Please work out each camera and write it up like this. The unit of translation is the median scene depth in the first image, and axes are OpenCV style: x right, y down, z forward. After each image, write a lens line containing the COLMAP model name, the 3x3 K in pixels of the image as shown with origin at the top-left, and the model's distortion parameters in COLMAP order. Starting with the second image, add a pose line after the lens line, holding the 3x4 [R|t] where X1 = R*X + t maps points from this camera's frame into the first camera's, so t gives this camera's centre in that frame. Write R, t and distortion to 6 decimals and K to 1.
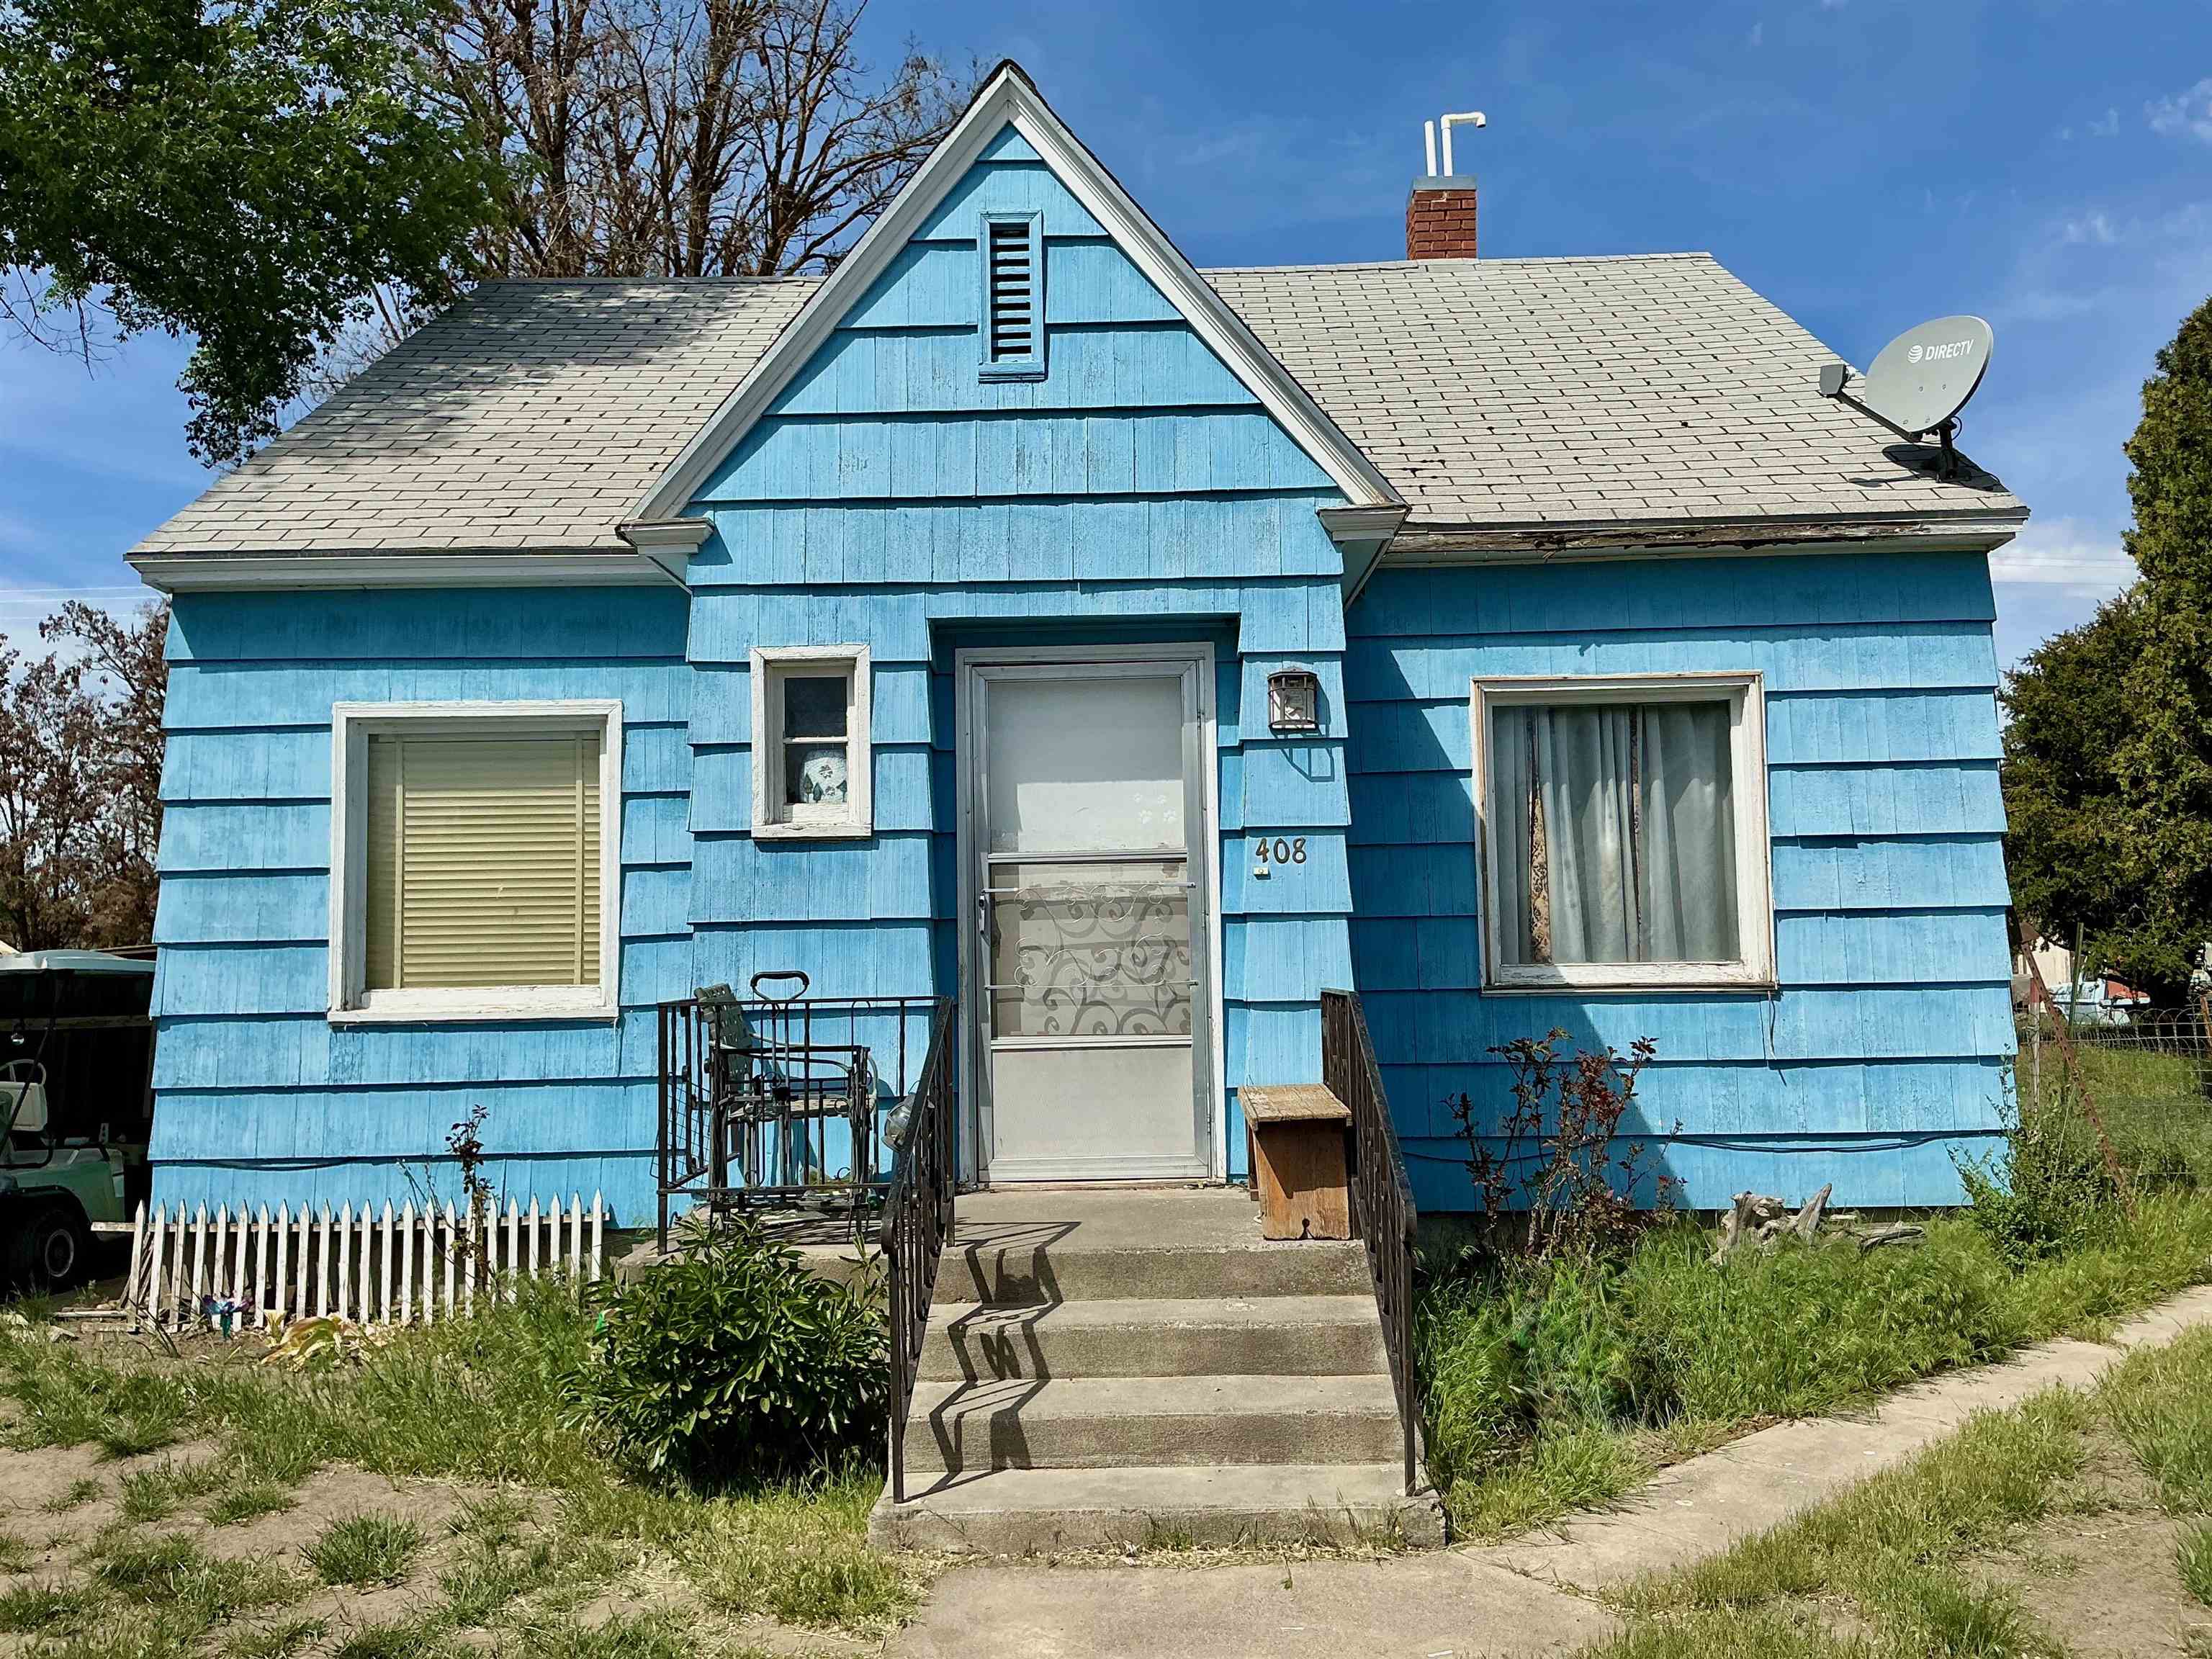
lens RADIAL K [[1833.3, 0, 1106.0], [0, 1833.3, 829.5], [0, 0, 1]] dist [0.160275, -0.375657]
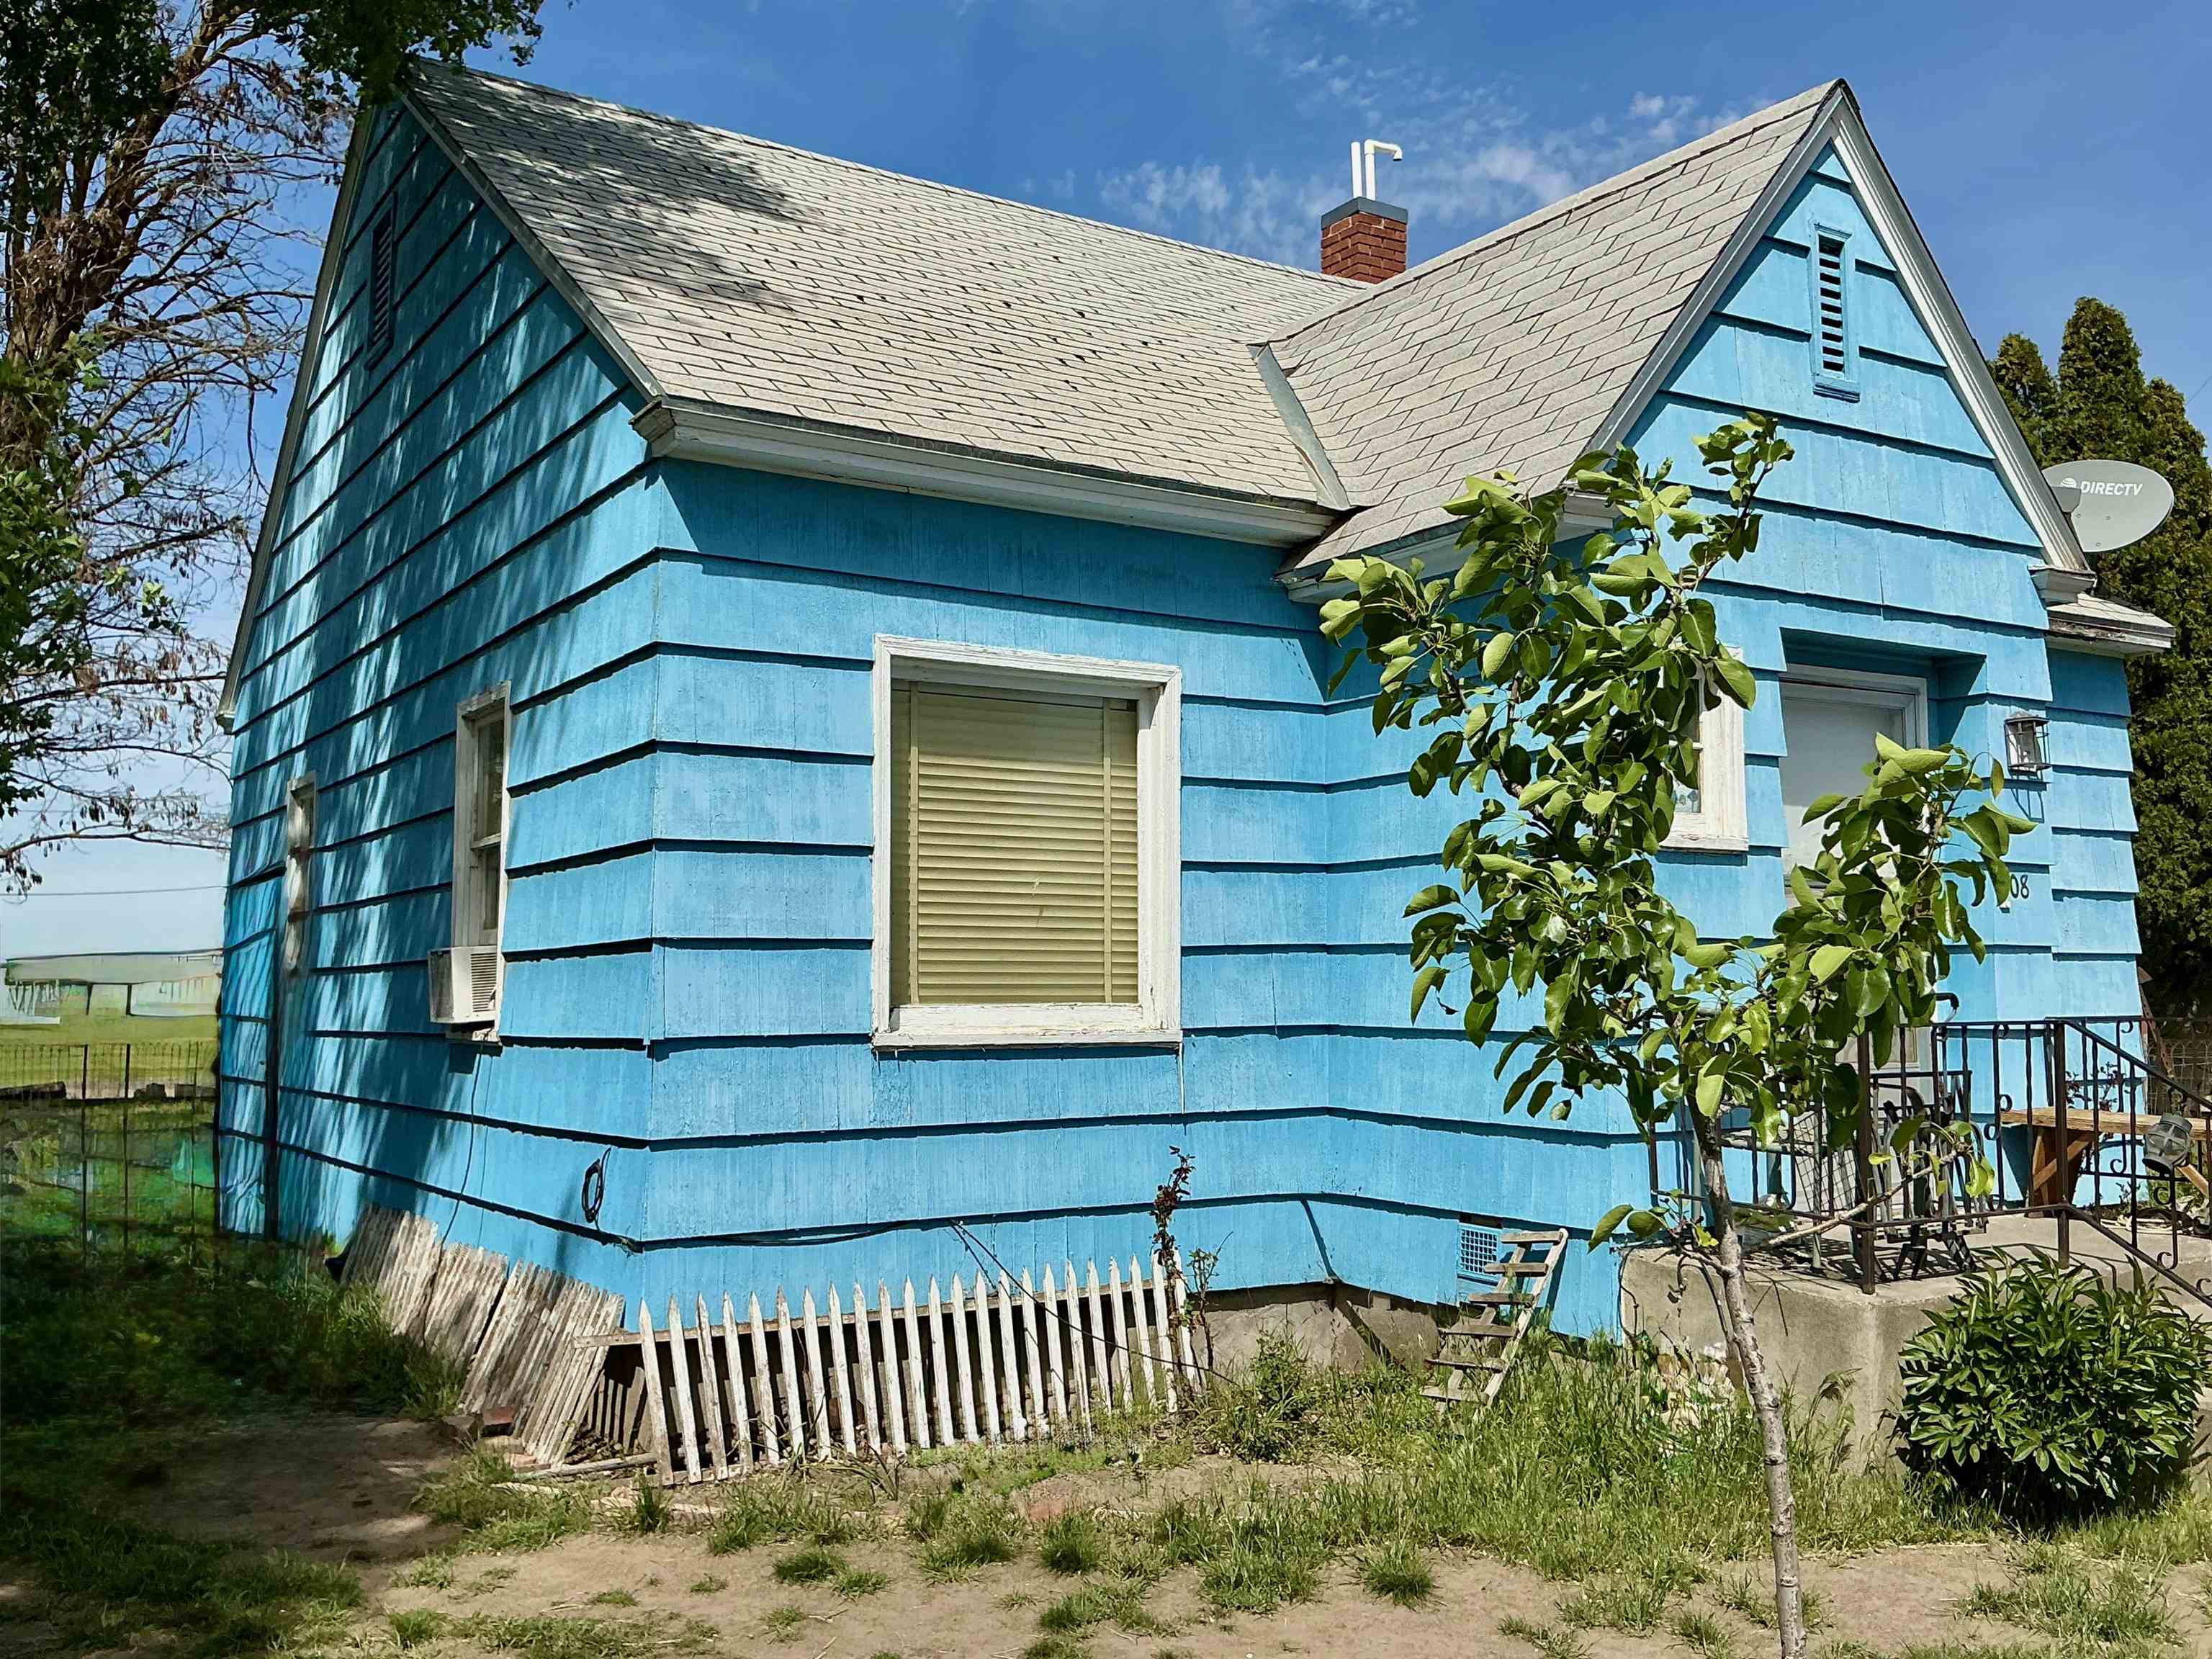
lens RADIAL K [[2045.3, 0, 1106.0], [0, 2045.3, 829.5], [0, 0, 1]] dist [0.193800, -0.515067]
pose [[0.834914, 0.058780, 0.547233, -0.822628], [-0.052434, 0.998253, -0.027227, 0.032325], [-0.547877, -0.005962, 0.836538, 0.241149]]
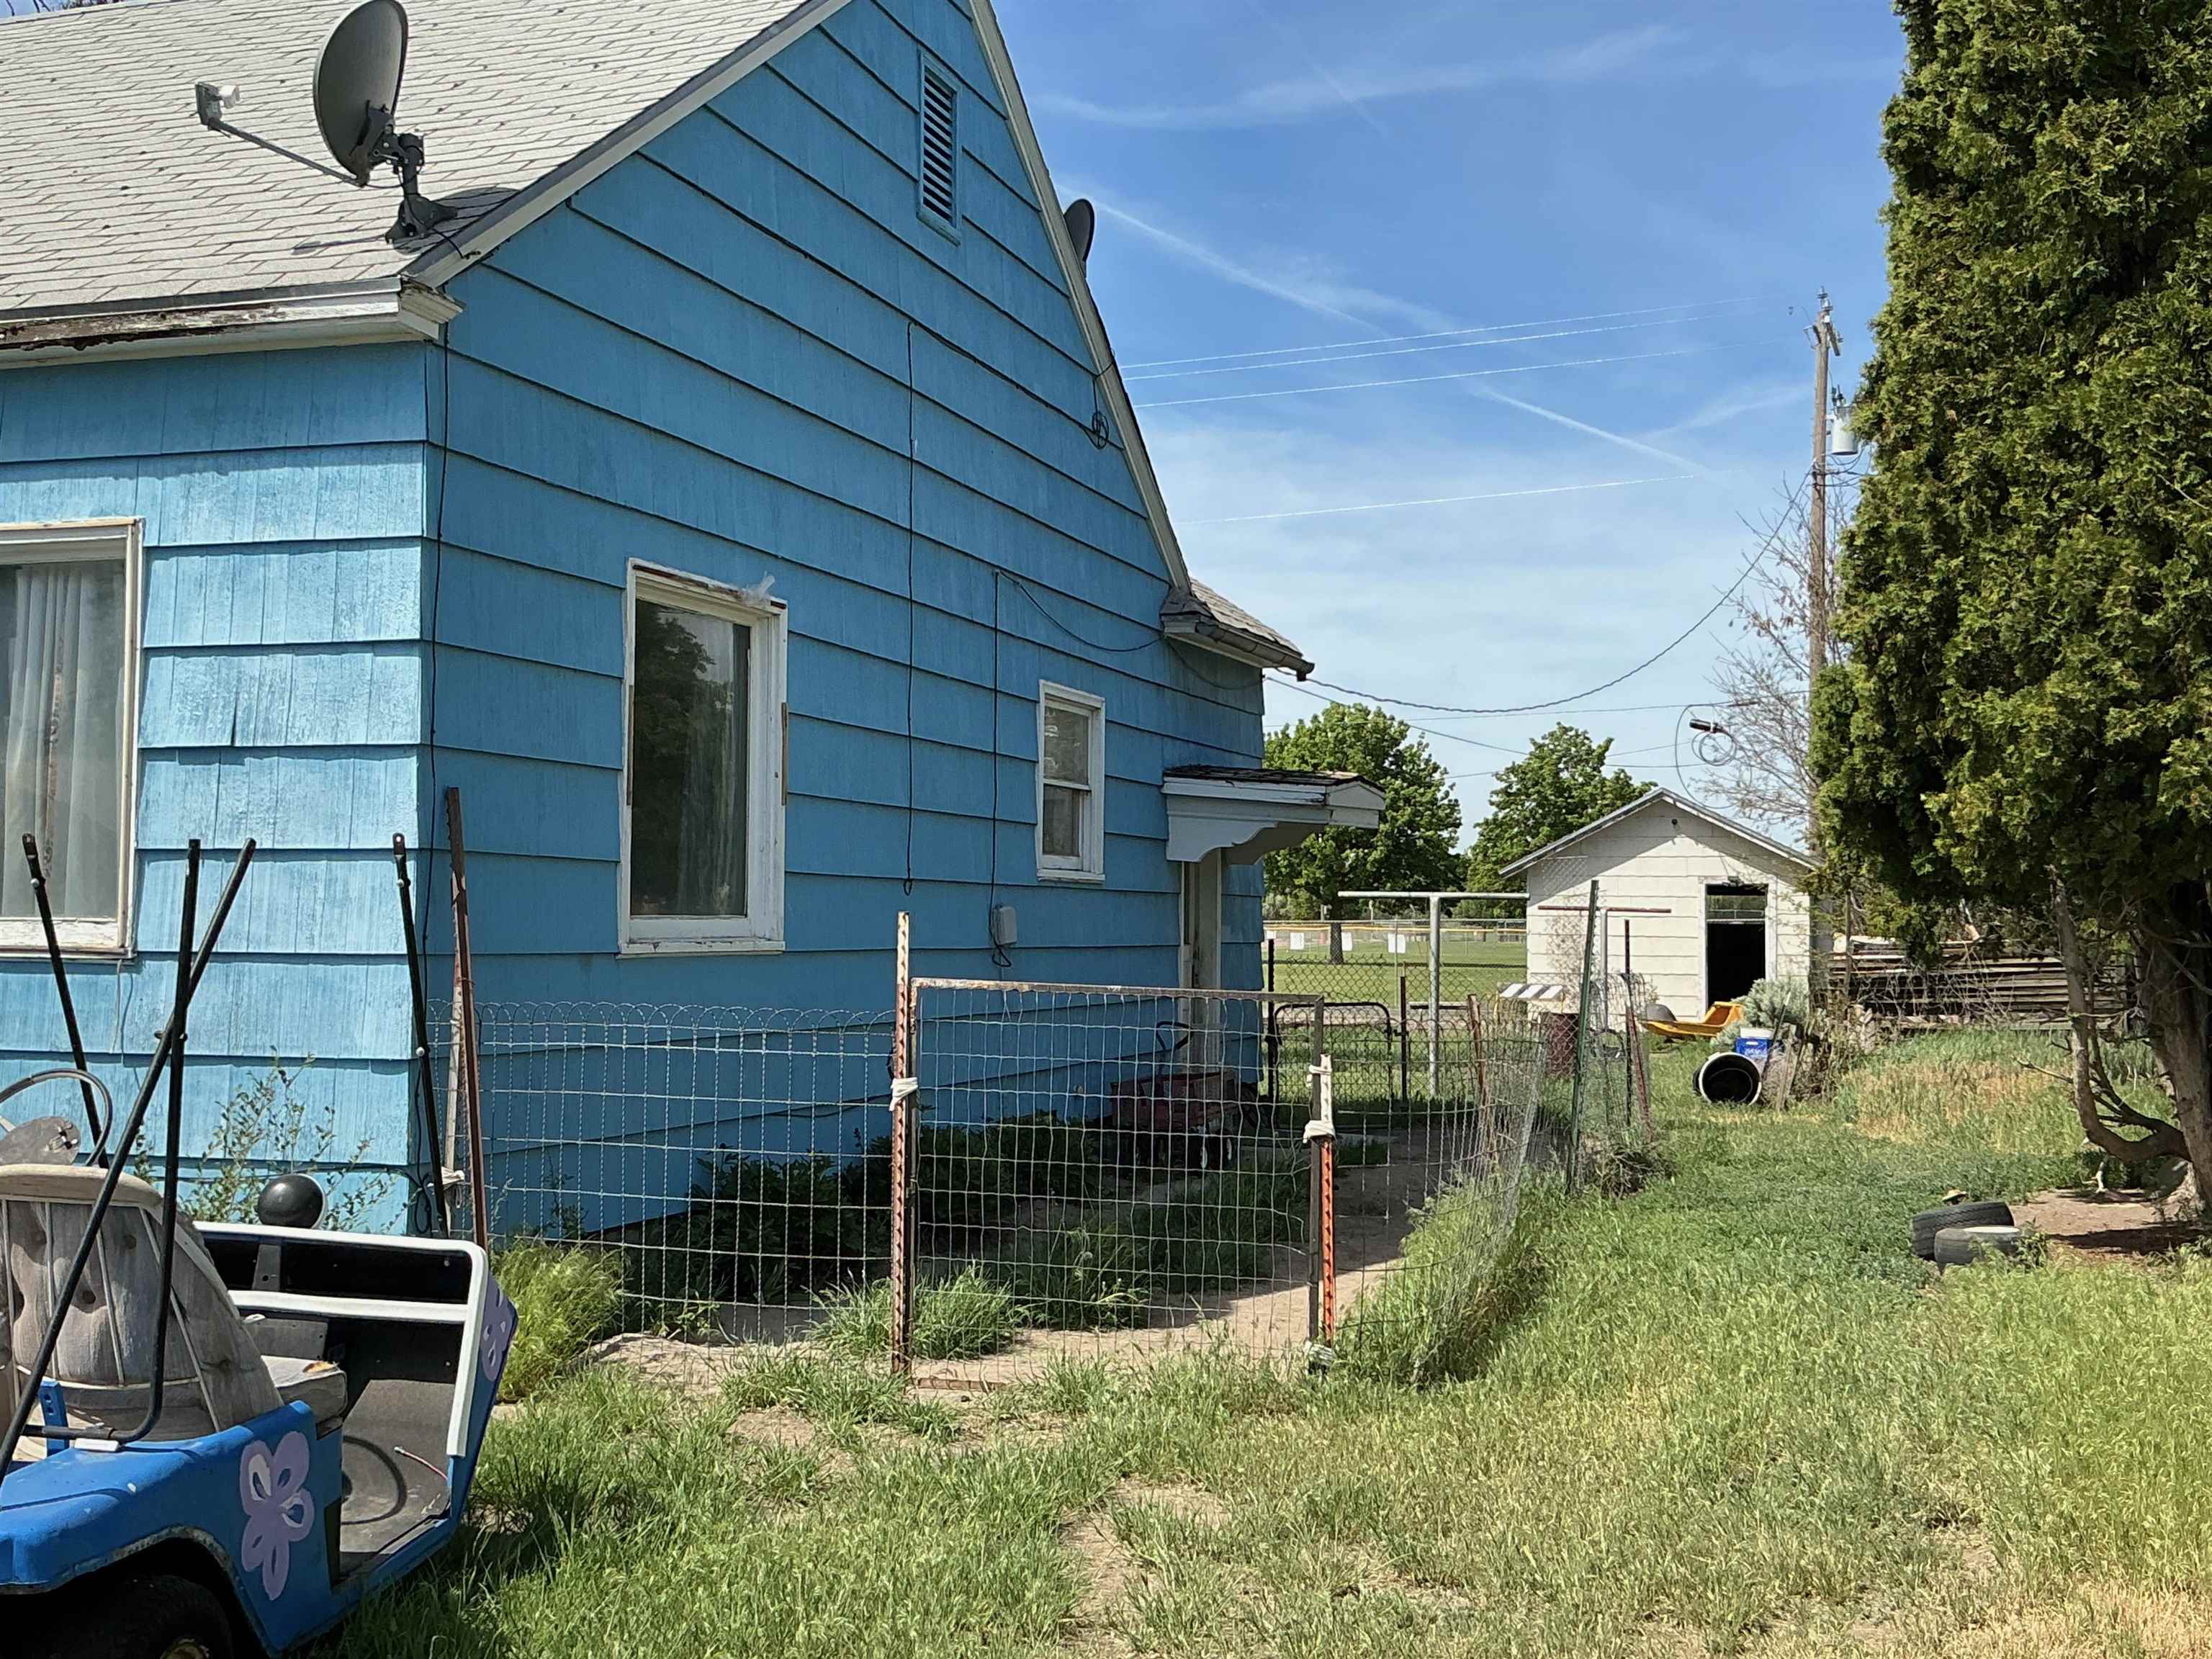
lens RADIAL K [[2460.6, 0, 1106.0], [0, 2460.6, 829.5], [0, 0, 1]] dist [0.163142, -0.372624]
pose [[0.956045, 0.016552, -0.292754, 1.014142], [-0.004247, 0.999082, 0.042619, -0.007586], [0.293191, -0.039502, 0.955238, 0.179527]]
